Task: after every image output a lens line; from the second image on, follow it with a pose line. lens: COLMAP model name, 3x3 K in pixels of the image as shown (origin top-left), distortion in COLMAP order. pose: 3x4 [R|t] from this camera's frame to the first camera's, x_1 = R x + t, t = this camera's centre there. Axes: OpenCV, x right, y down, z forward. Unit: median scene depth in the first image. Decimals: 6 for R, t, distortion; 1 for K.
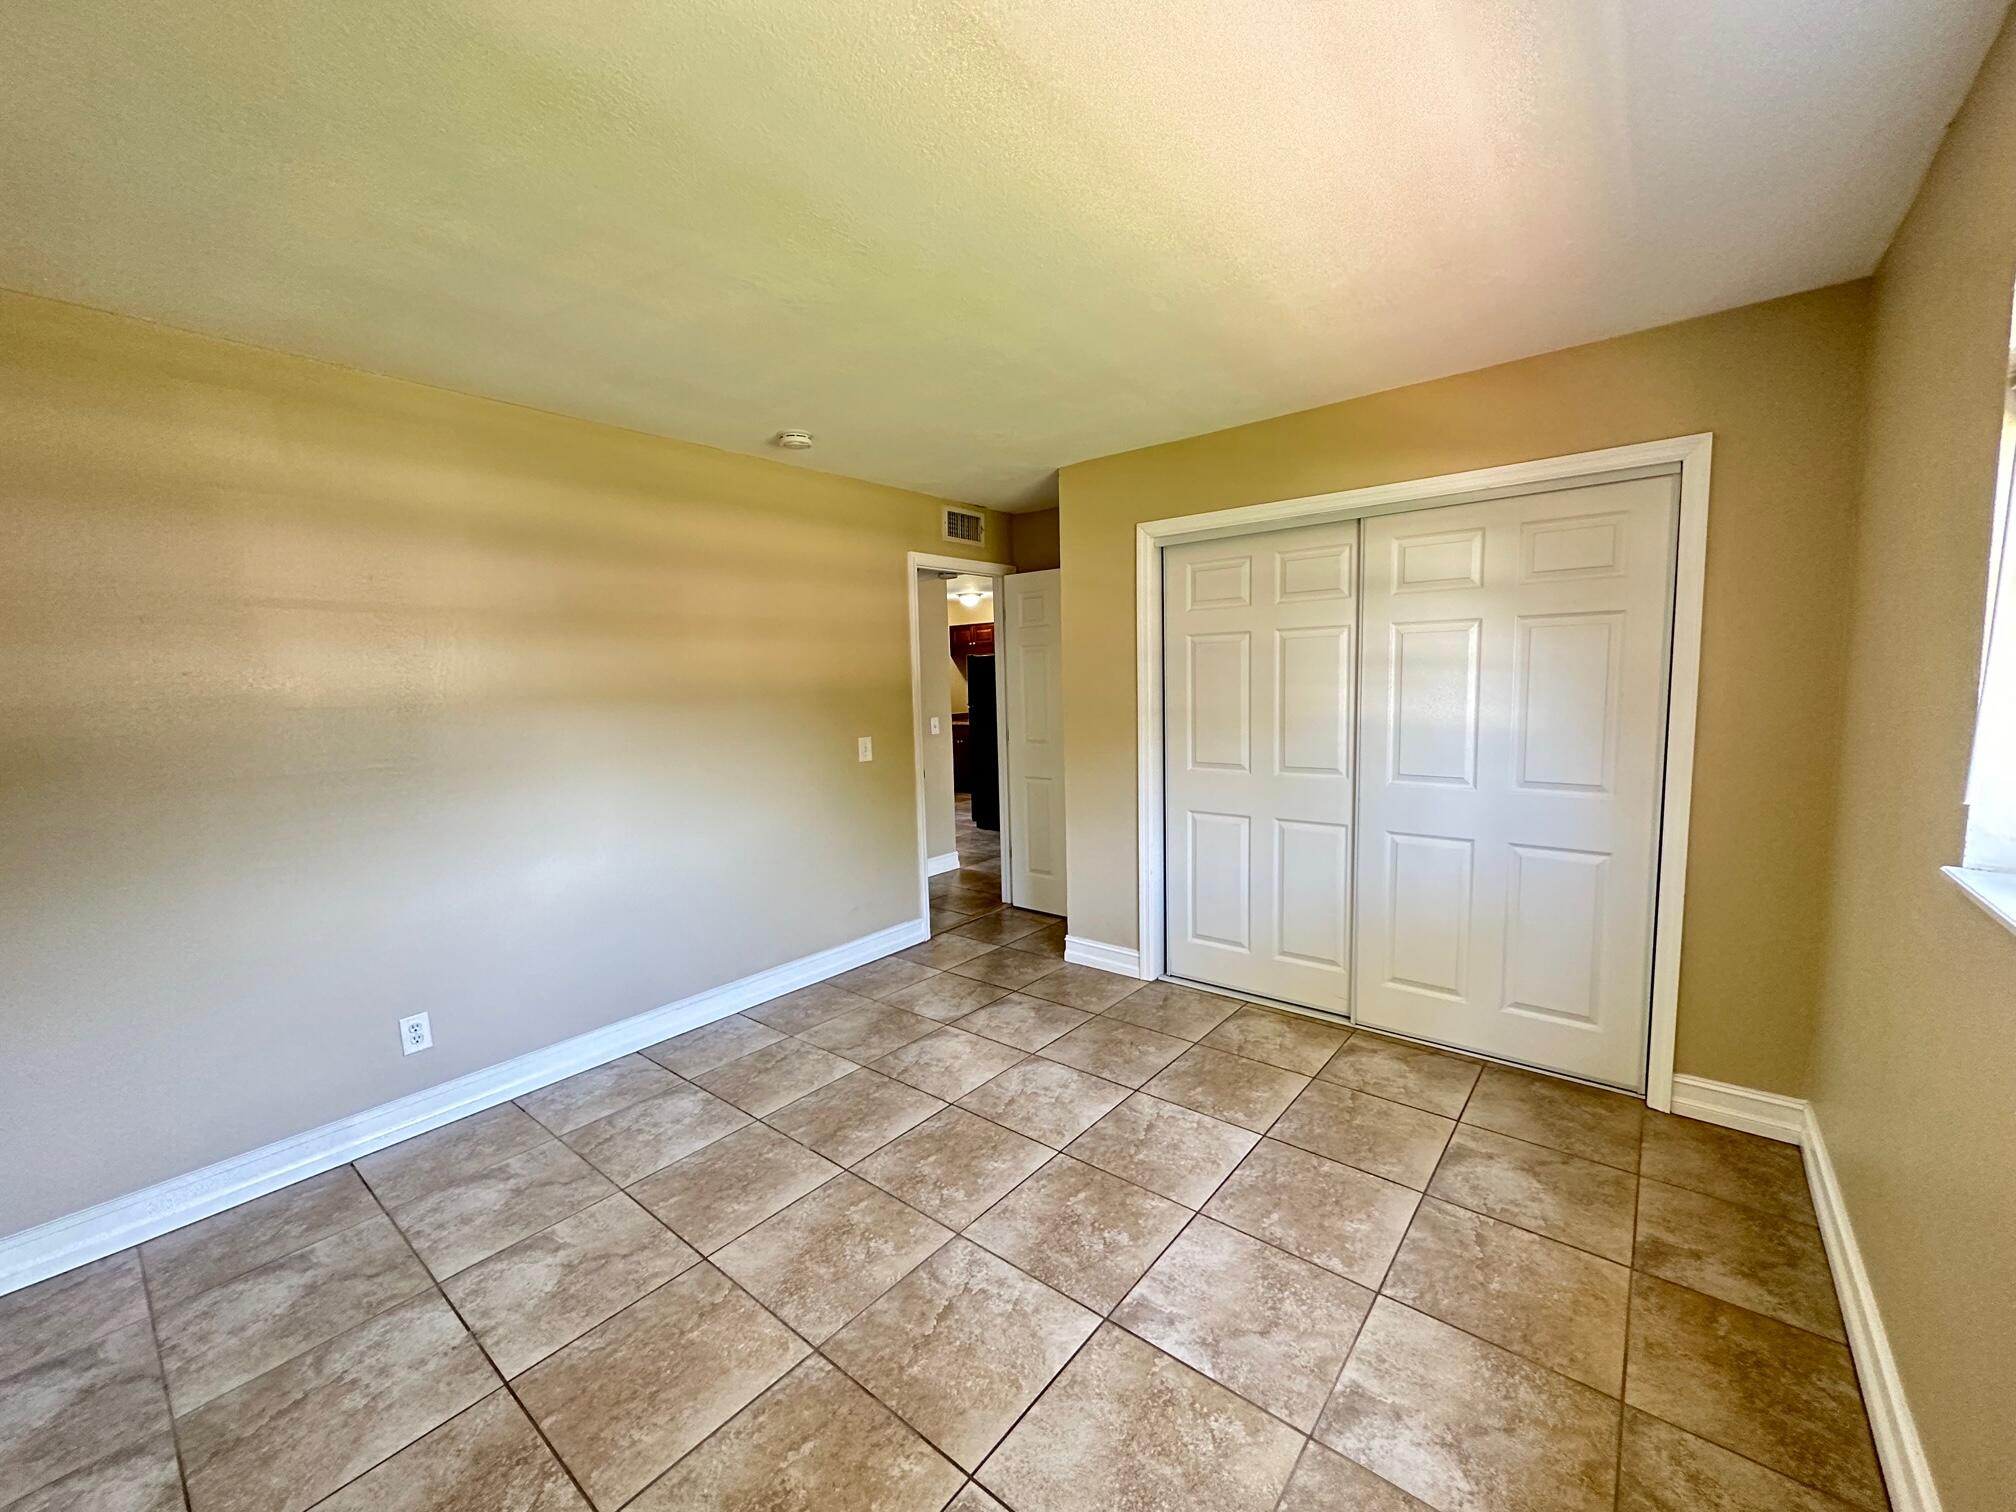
lens RADIAL K [[806.3, 0, 1006.5], [0, 806.3, 757.1], [0, 0, 1]] dist [-0.000330, 0.000101]
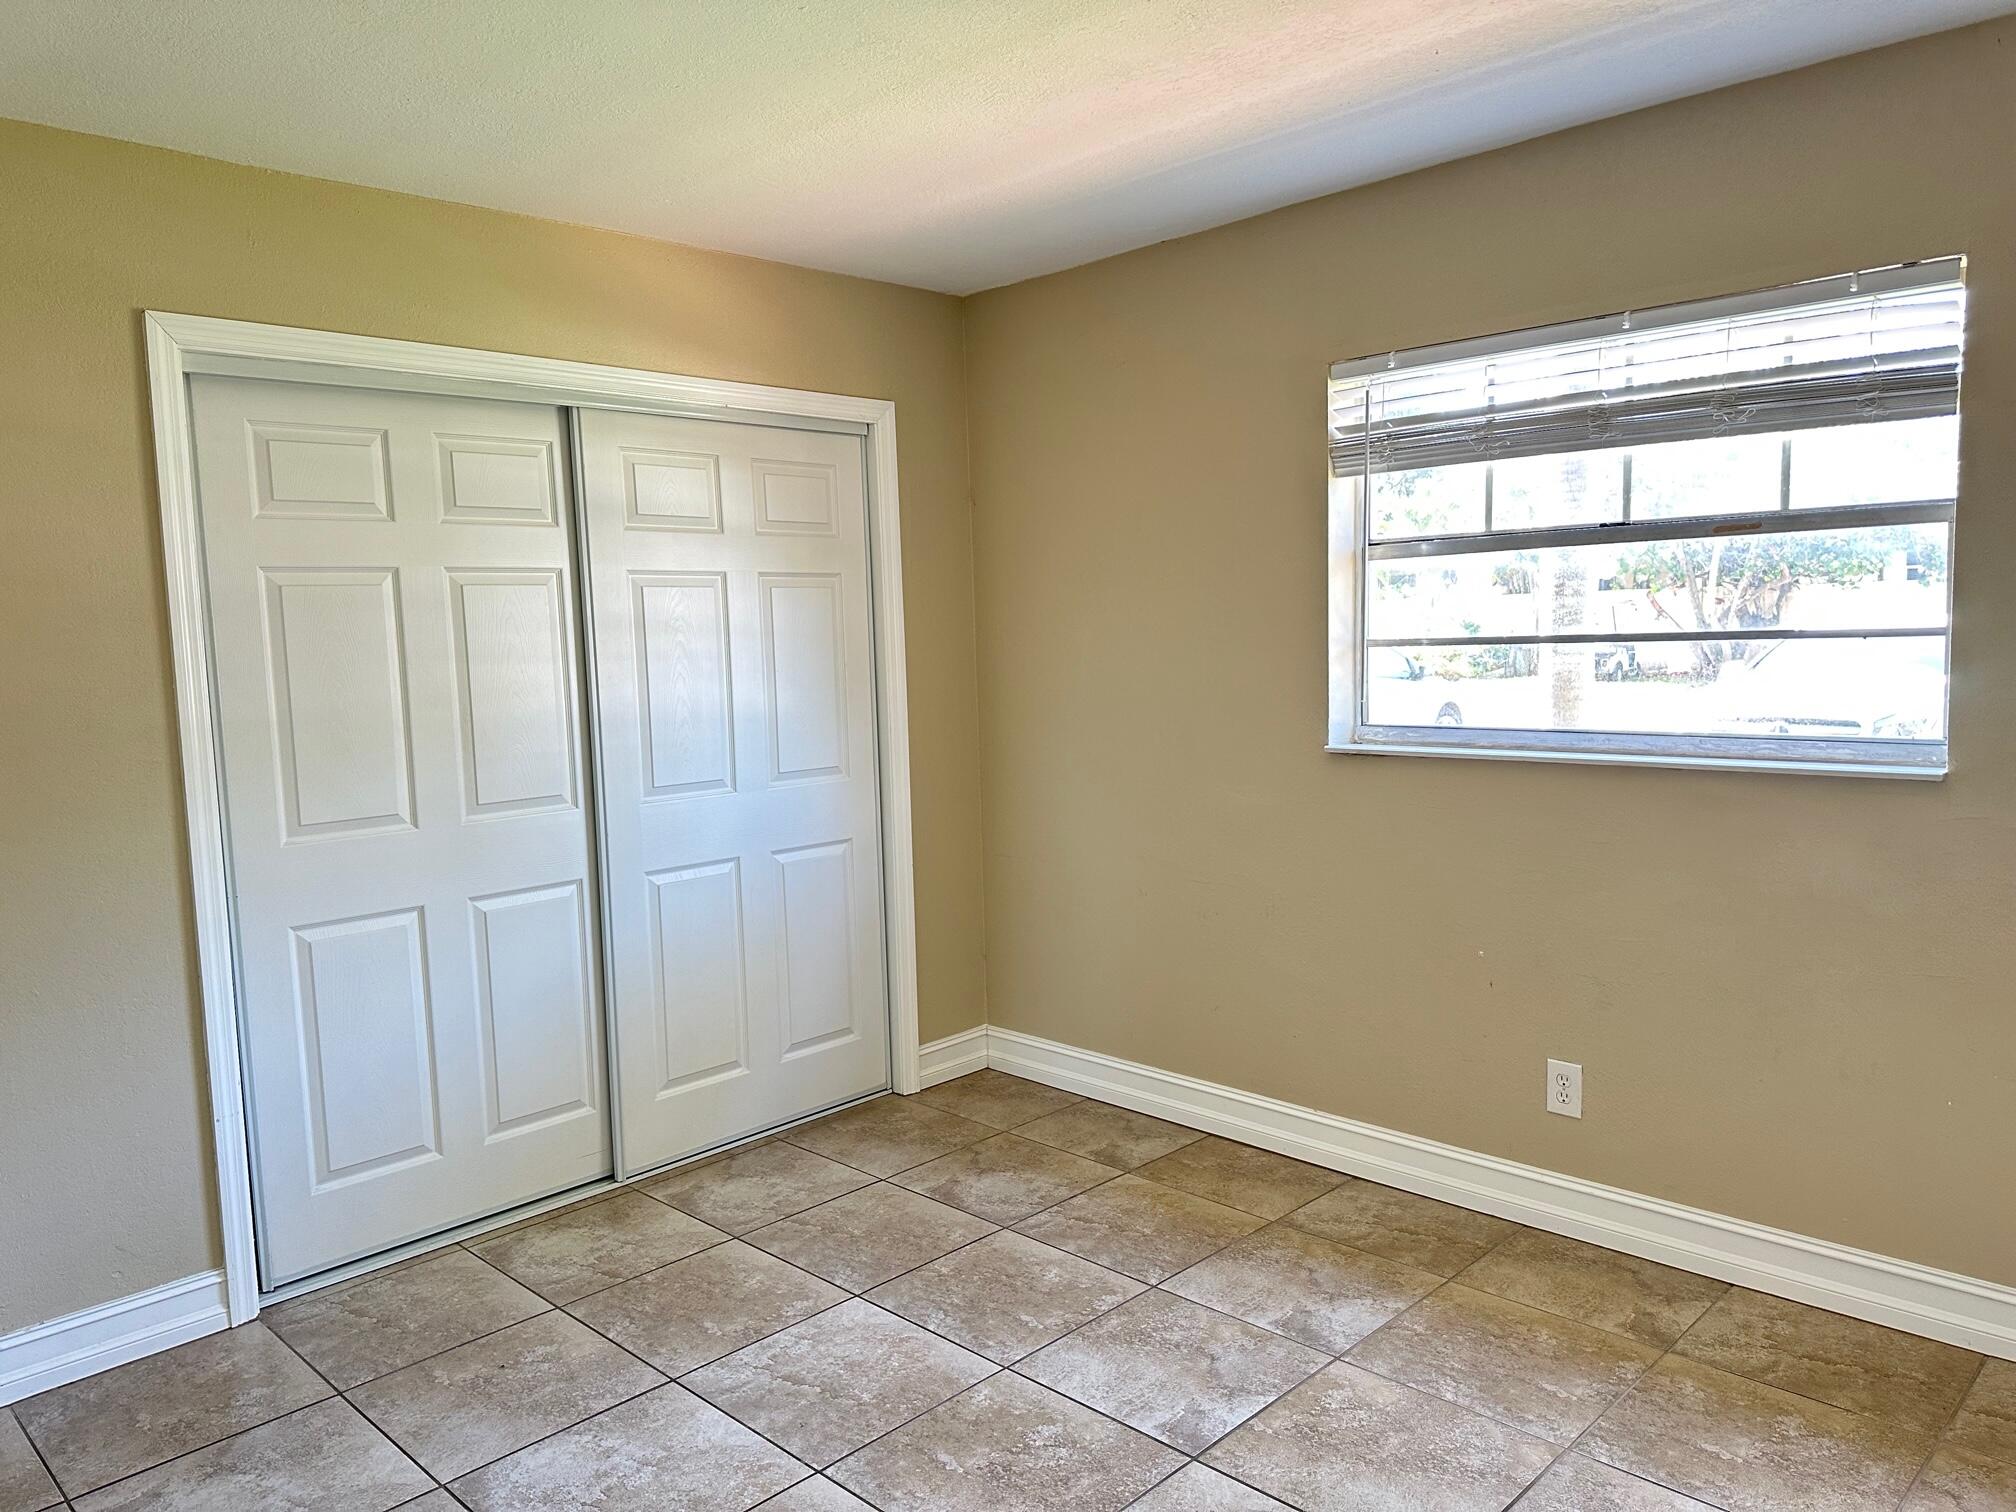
lens RADIAL K [[1410.9, 0, 1011.2], [0, 1410.9, 755.9], [0, 0, 1]] dist [0.118202, -0.185857]
pose [[0.086548, -0.068942, 0.993859, -0.812467], [0.129732, 0.989888, 0.057369, -0.041572], [-0.987765, 0.123970, 0.094617, 0.654157]]
